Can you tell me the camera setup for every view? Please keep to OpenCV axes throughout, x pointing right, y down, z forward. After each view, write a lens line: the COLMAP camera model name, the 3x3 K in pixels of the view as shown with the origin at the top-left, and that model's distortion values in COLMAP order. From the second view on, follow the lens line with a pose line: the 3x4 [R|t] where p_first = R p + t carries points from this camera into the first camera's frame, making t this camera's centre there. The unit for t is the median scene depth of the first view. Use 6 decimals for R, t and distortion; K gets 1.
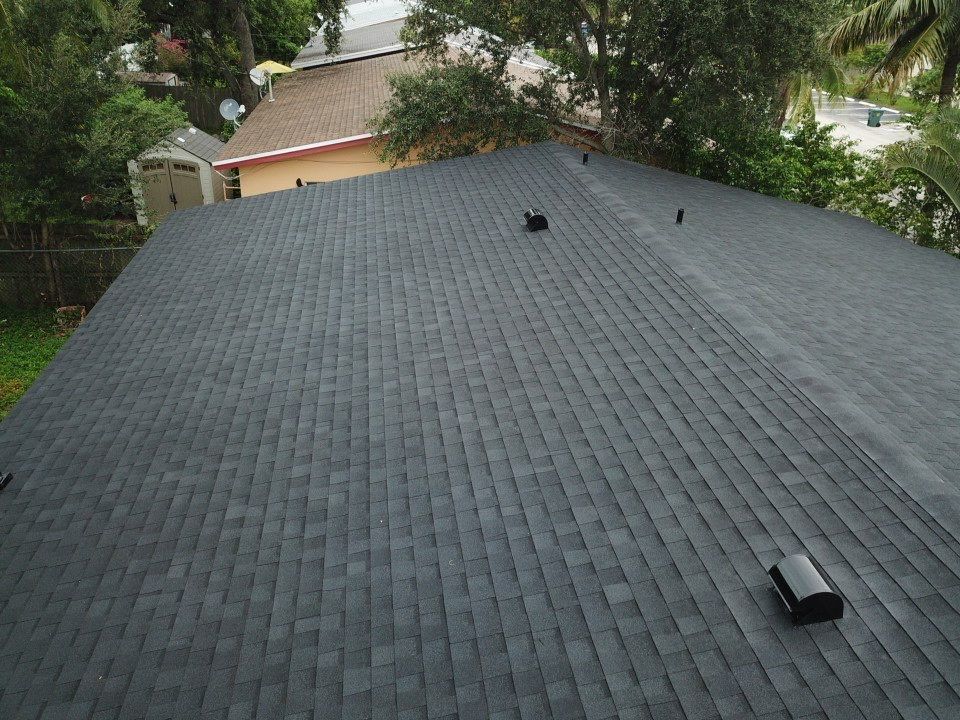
lens RADIAL K [[733.7, 0, 483.6], [0, 733.7, 364.1], [0, 0, 1]] dist [-0.000429, 0.002358]
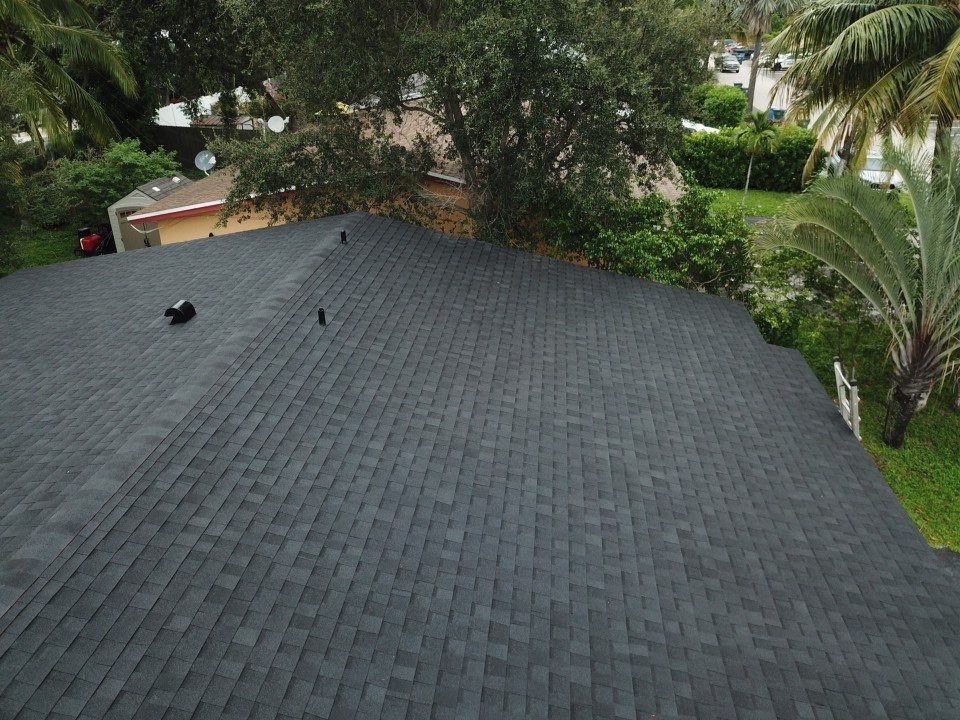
lens RADIAL K [[733.7, 0, 488.9], [0, 733.7, 361.2], [0, 0, 1]] dist [-0.000429, 0.002358]
pose [[0.971828, 0.066397, -0.226146, 0.868039], [-0.073665, 0.996998, -0.023846, -0.176254], [0.223884, 0.039833, 0.973802, 0.198765]]
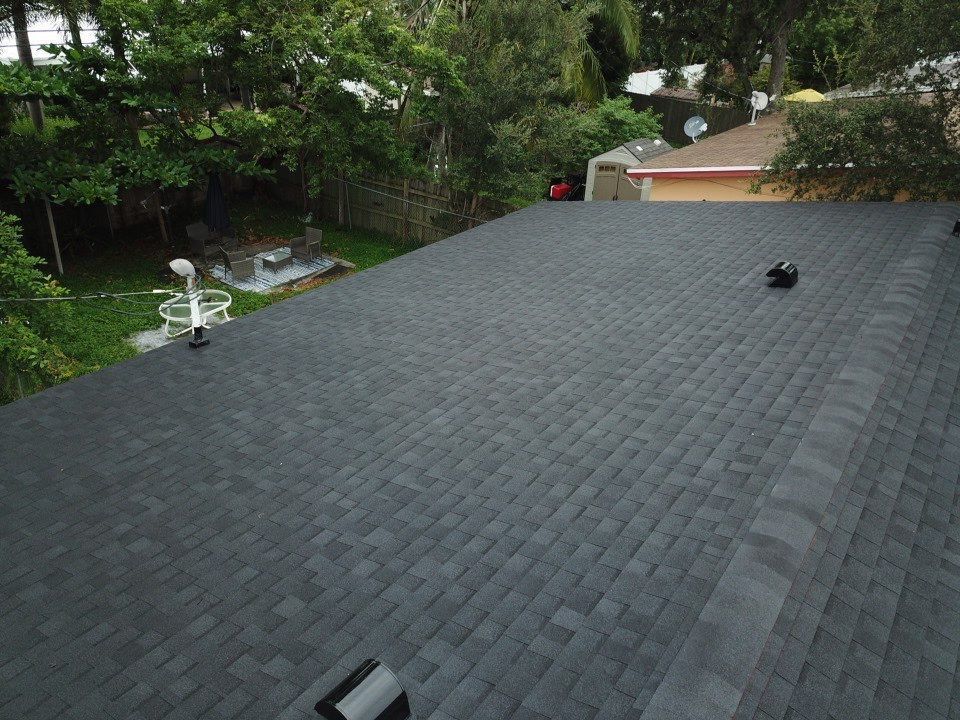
lens RADIAL K [[733.7, 0, 481.4], [0, 733.7, 356.2], [0, 0, 1]] dist [-0.000429, 0.002358]
pose [[0.724678, 0.306425, -0.617208, 0.460701], [-0.332271, 0.940069, 0.076589, -0.077246], [0.603687, 0.149578, 0.783064, 0.202208]]
